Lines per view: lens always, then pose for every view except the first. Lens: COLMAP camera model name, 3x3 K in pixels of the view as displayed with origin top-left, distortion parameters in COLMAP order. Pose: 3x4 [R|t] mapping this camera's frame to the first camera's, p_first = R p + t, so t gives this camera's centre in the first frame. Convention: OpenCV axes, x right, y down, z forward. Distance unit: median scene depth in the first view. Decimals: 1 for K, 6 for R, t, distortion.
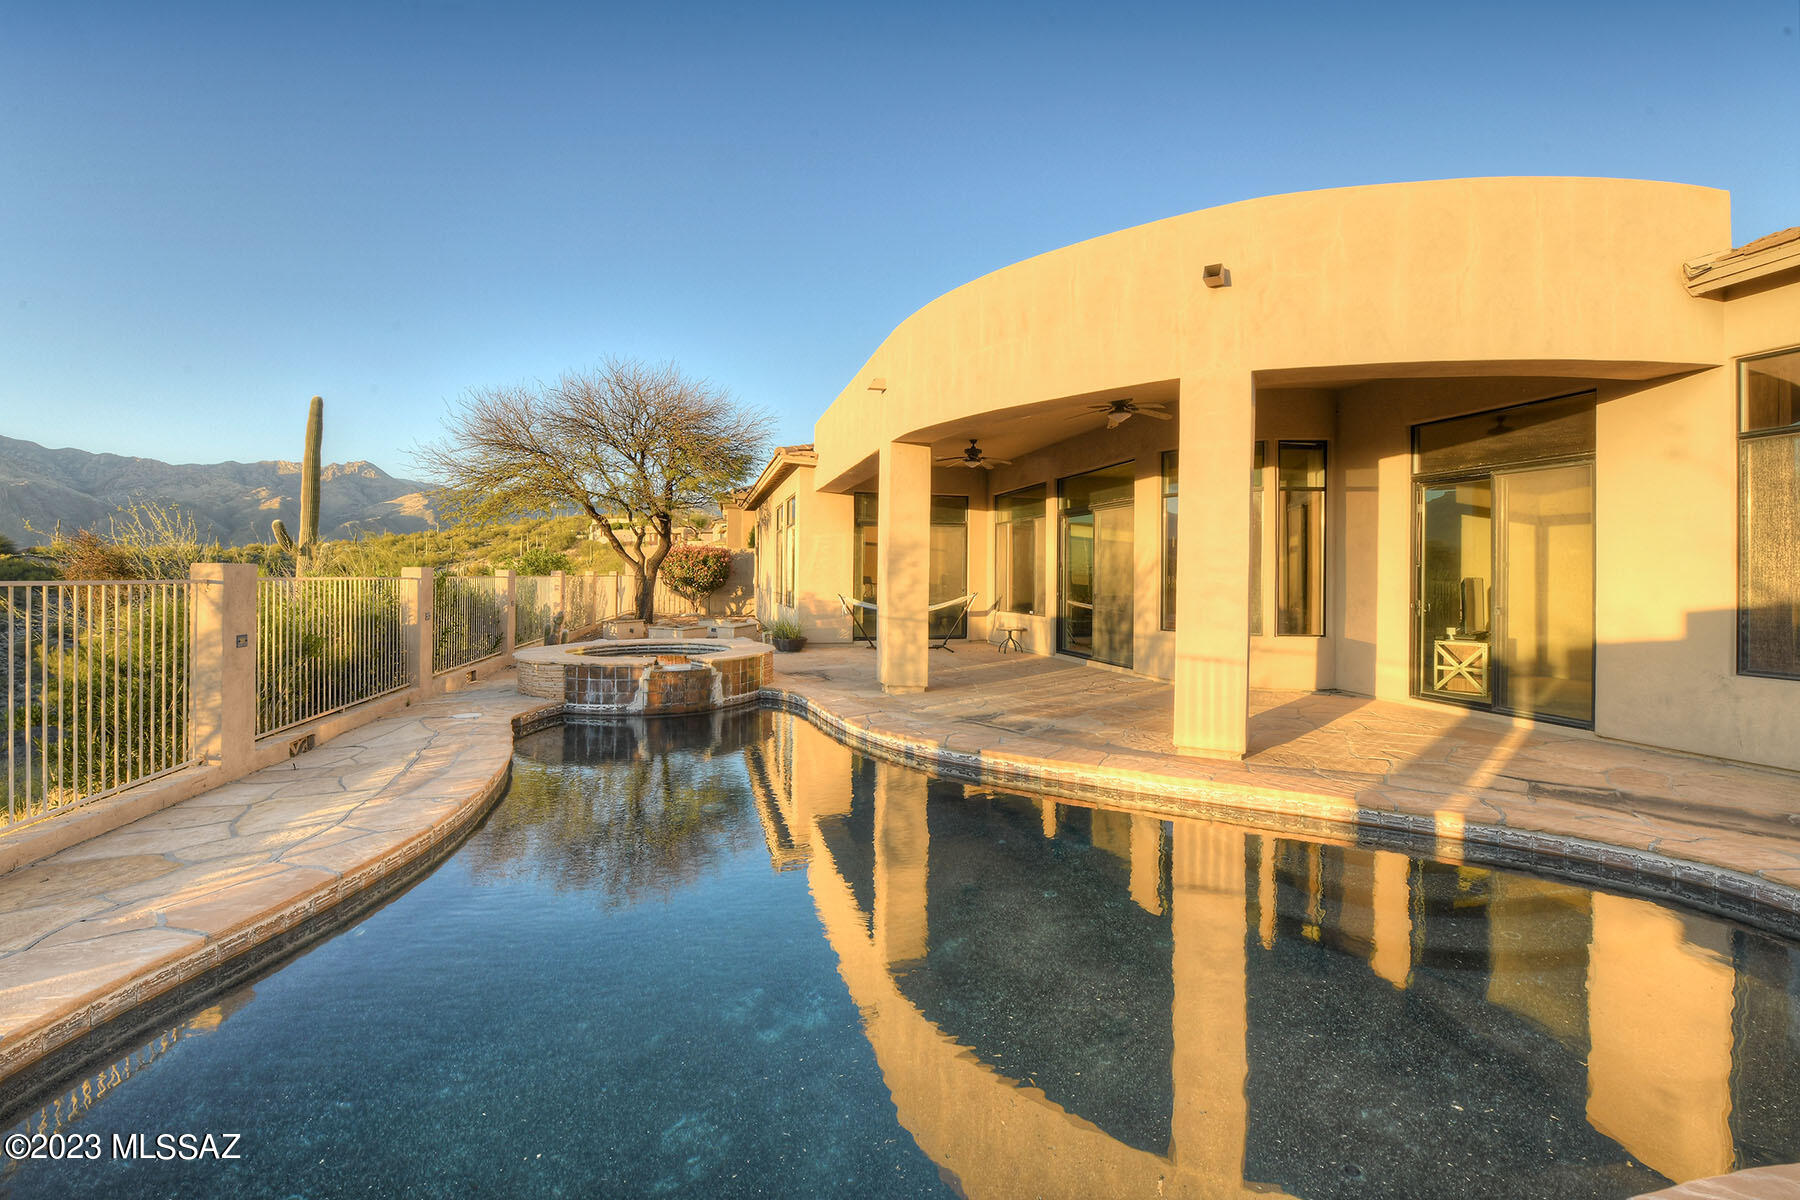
lens RADIAL K [[735.4, 0, 915.7], [0, 735.4, 587.0], [0, 0, 1]] dist [-0.012167, -0.000139]
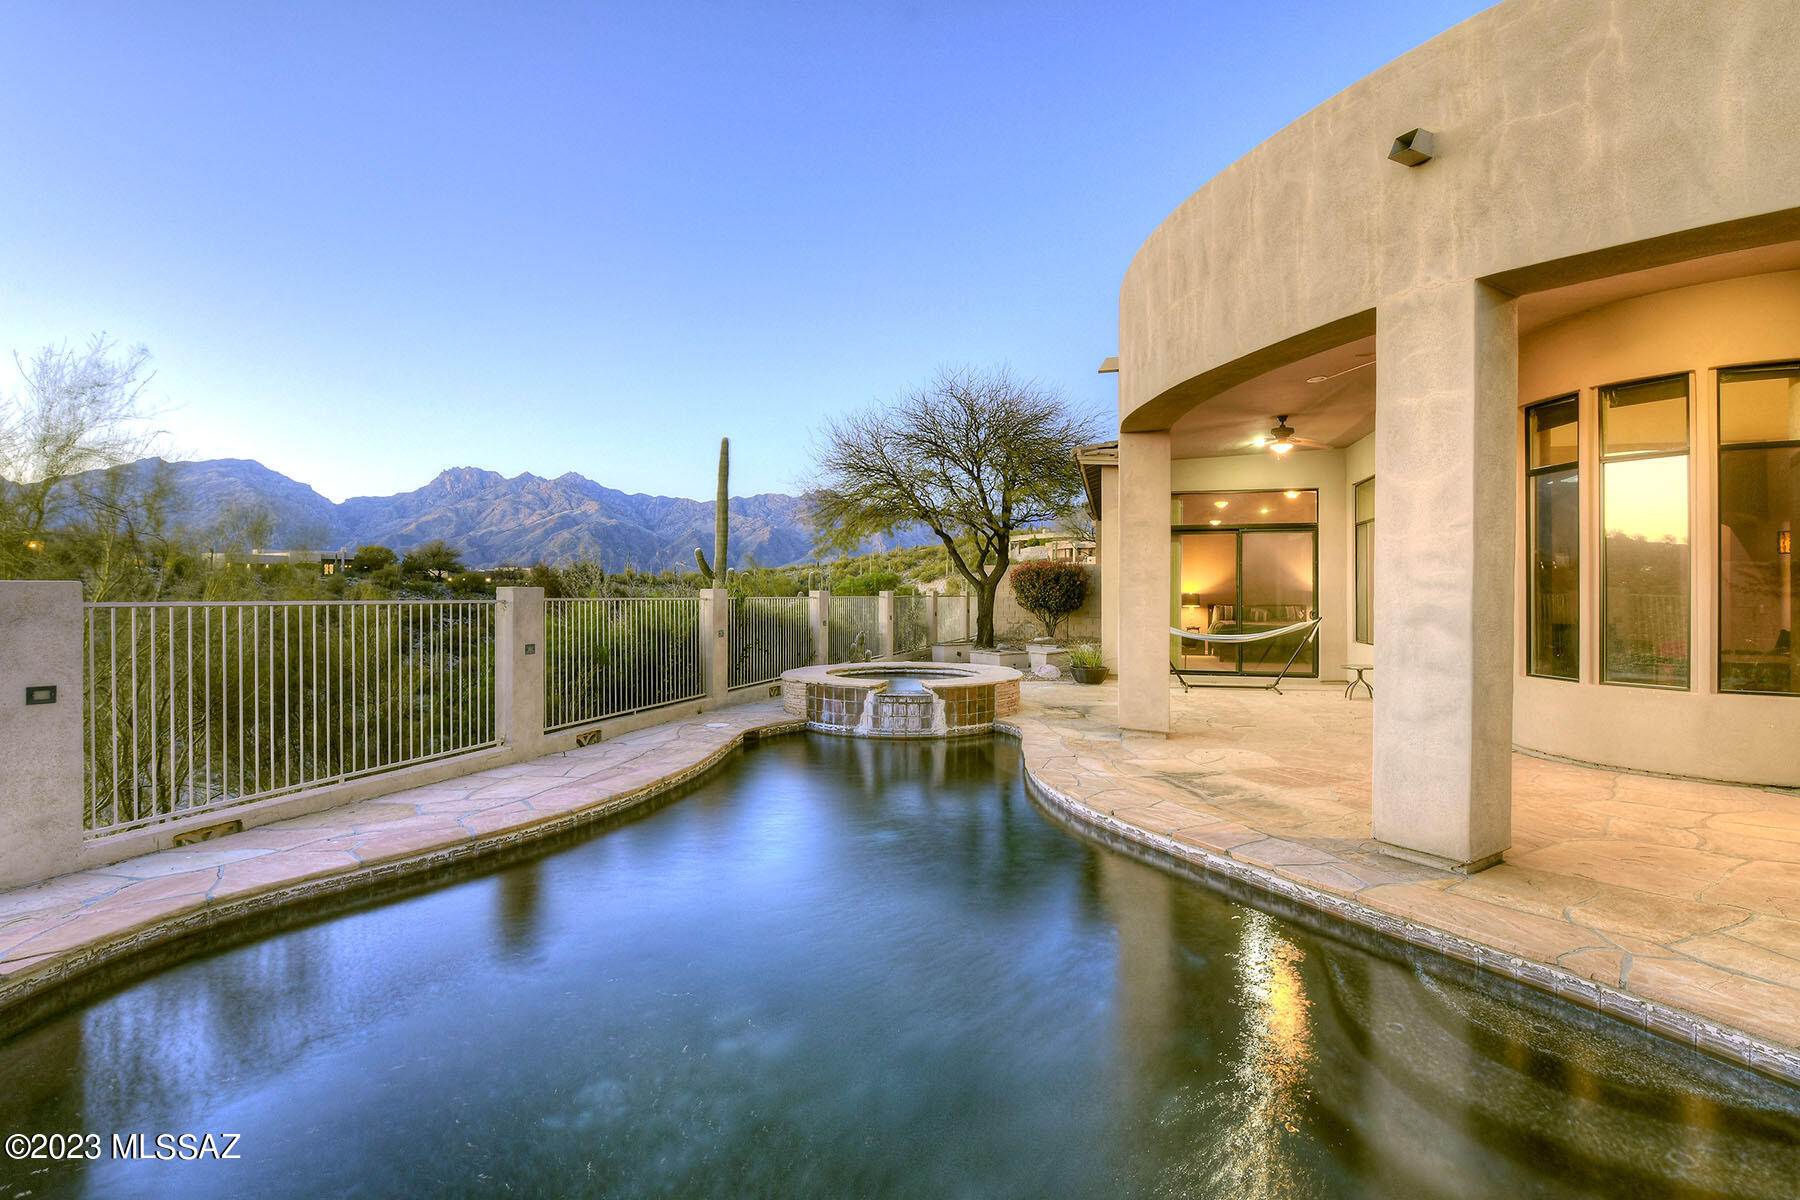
lens RADIAL K [[859.9, 0, 933.4], [0, 859.9, 612.3], [0, 0, 1]] dist [0.001813, -0.001225]
pose [[0.857408, 0.006954, -0.514591, 0.280485], [-0.004960, 0.999974, 0.005249, -0.000134], [0.514614, -0.001948, 0.857420, 0.060517]]
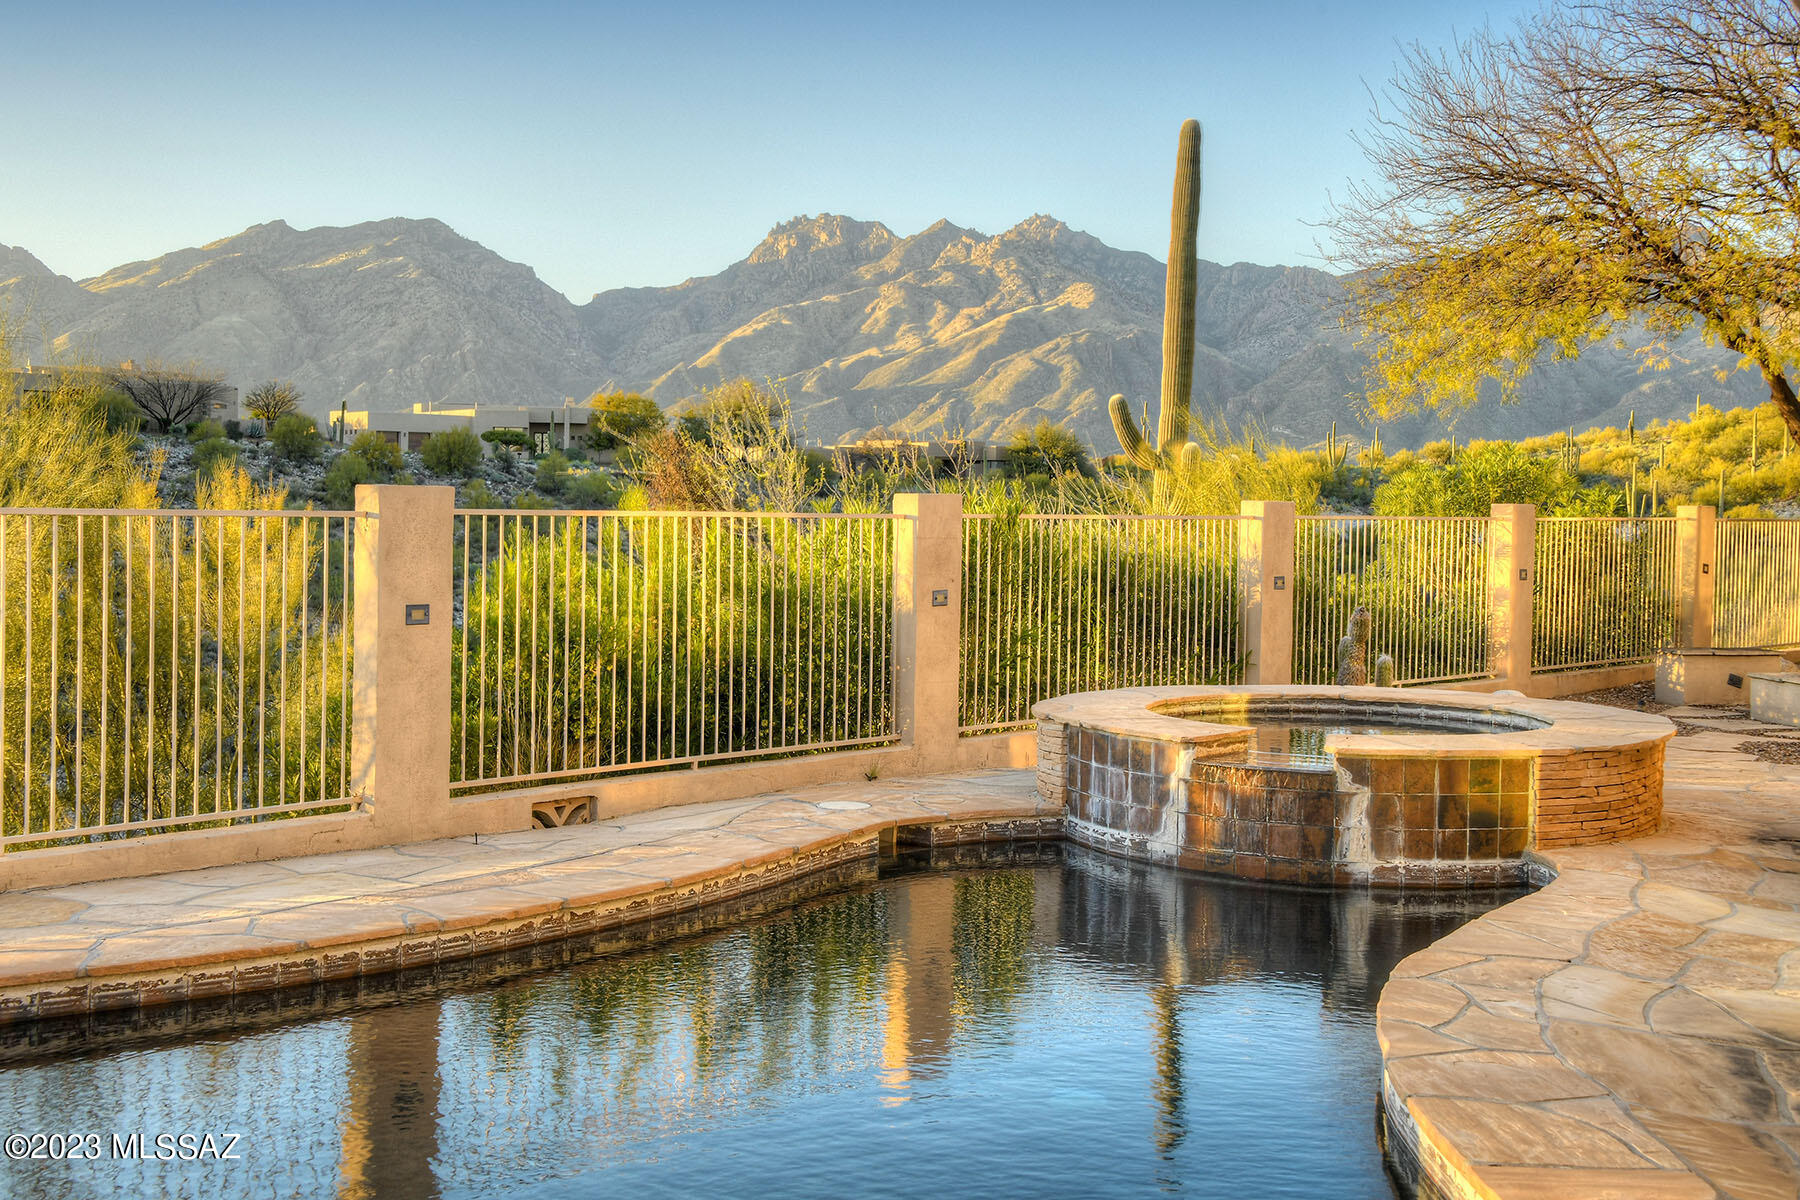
lens RADIAL K [[2195.0, 0, 886.7], [0, 2195.0, 593.3], [0, 0, 1]] dist [0.128248, 0.000000]
pose [[0.523539, 0.039165, -0.851101, 0.523155], [-0.025615, 0.999215, 0.030224, -0.004869], [0.851617, 0.005978, 0.524131, 0.233609]]
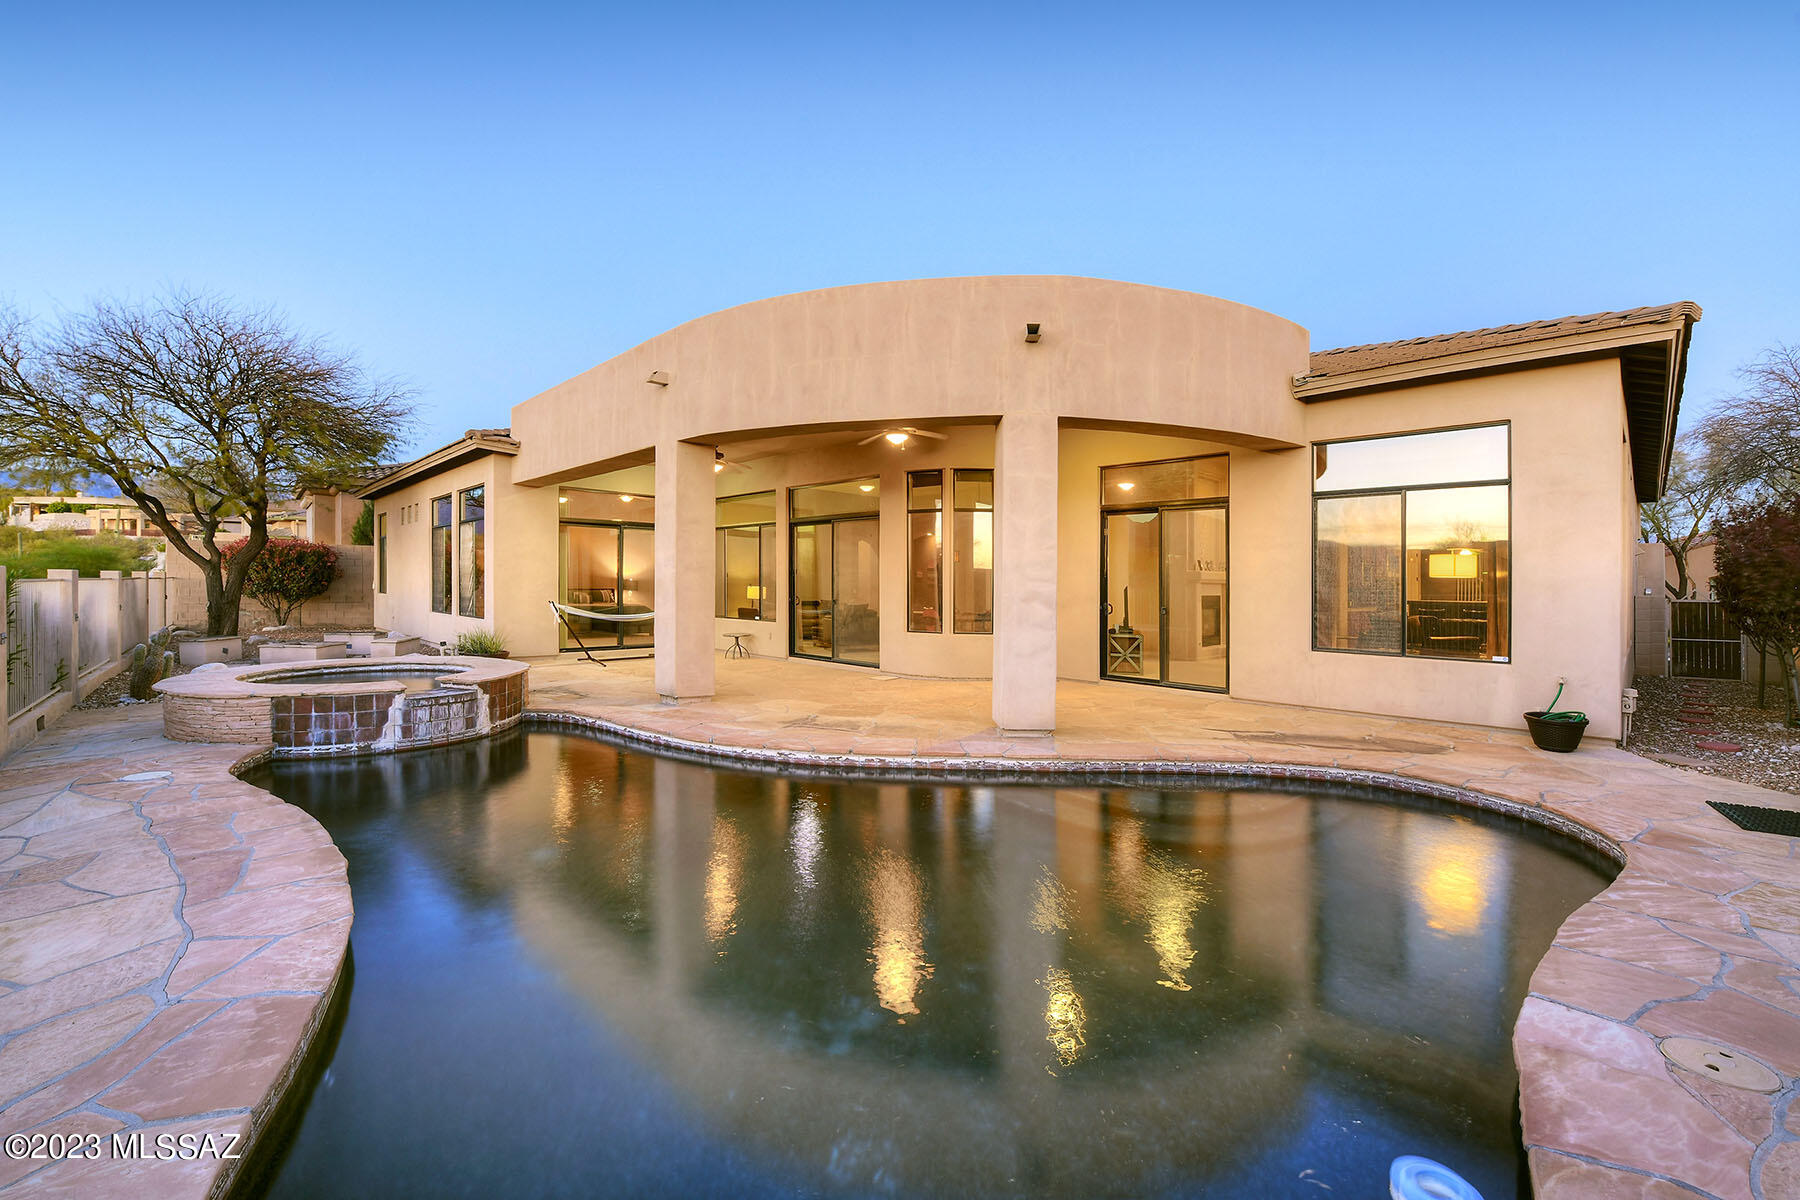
lens RADIAL K [[724.9, 0, 895.9], [0, 724.9, 597.1], [0, 0, 1]] dist [-0.000875, -0.003362]
pose [[0.885140, -0.003988, 0.465308, -0.234360], [0.000662, 0.999973, 0.007311, -0.002508], [-0.465325, -0.006163, 0.885119, 0.036298]]
